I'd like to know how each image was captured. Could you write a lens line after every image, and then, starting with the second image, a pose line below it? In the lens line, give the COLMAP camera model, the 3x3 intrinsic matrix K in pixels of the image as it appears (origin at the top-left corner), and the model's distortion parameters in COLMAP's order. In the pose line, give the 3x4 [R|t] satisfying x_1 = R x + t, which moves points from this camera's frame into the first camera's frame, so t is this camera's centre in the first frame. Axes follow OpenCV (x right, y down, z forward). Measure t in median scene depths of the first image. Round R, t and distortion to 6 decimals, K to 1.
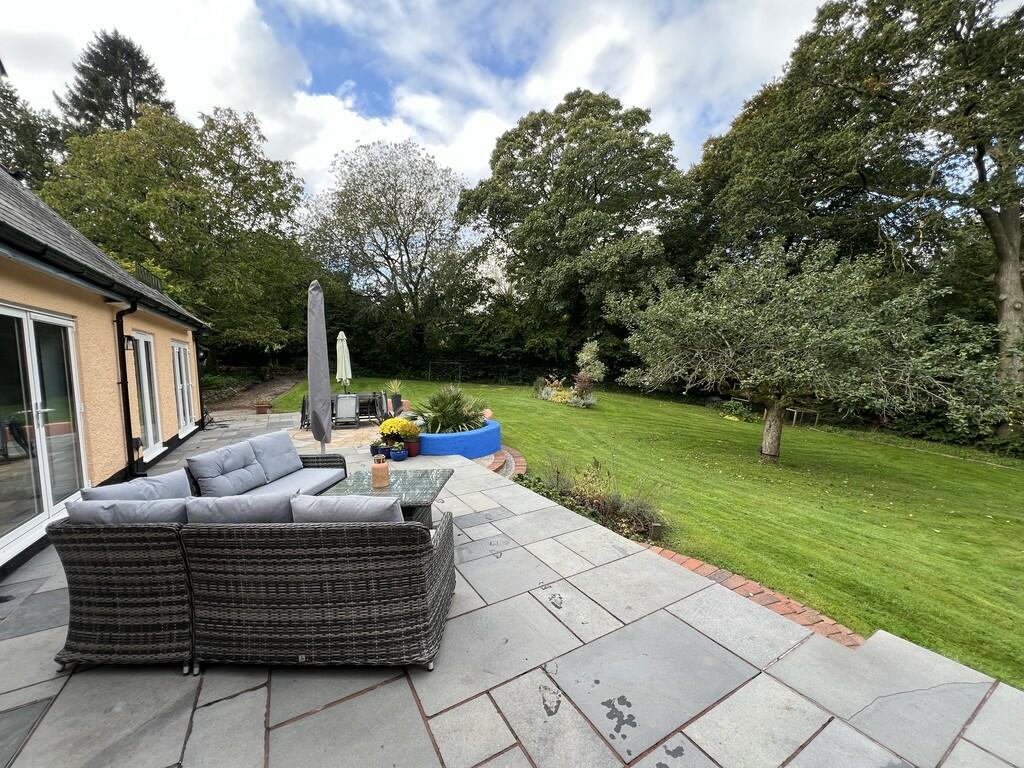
lens RADIAL K [[408.7, 0, 513.6], [0, 408.7, 384.9], [0, 0, 1]] dist [0.000941, -0.000149]
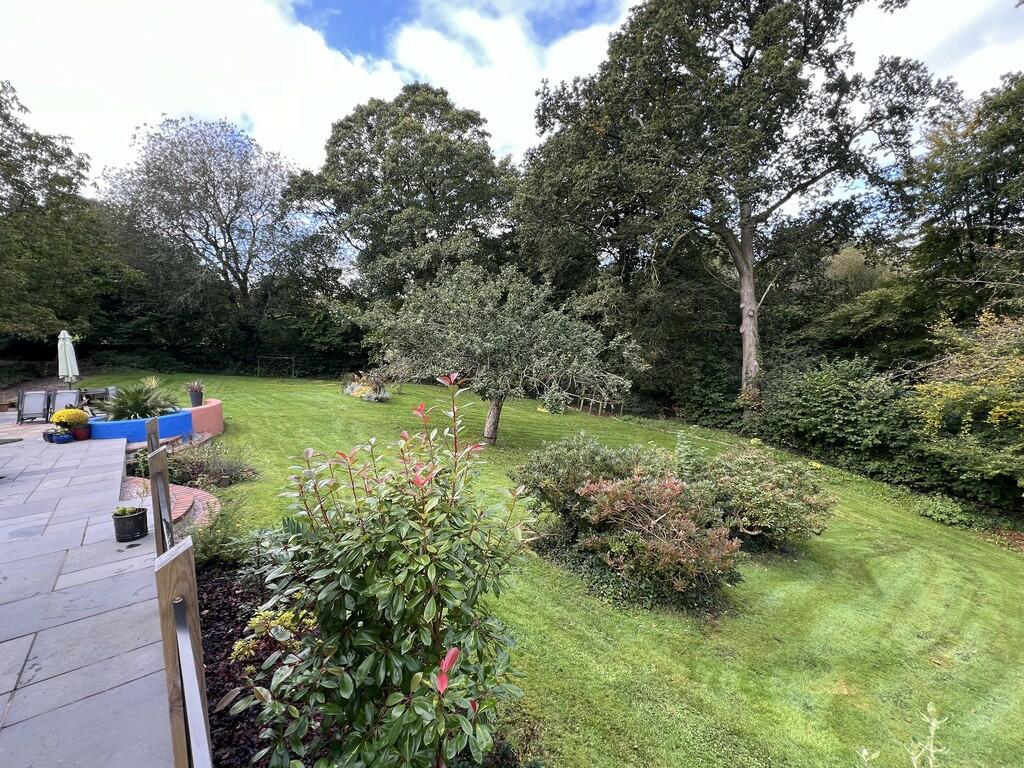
lens RADIAL K [[450.5, 0, 511.7], [0, 450.5, 387.2], [0, 0, 1]] dist [-0.004014, 0.001561]
pose [[0.983576, -0.008217, 0.180309, 0.196779], [0.005429, 0.999858, 0.015953, 0.001156], [-0.180415, -0.014712, 0.983481, -0.135818]]
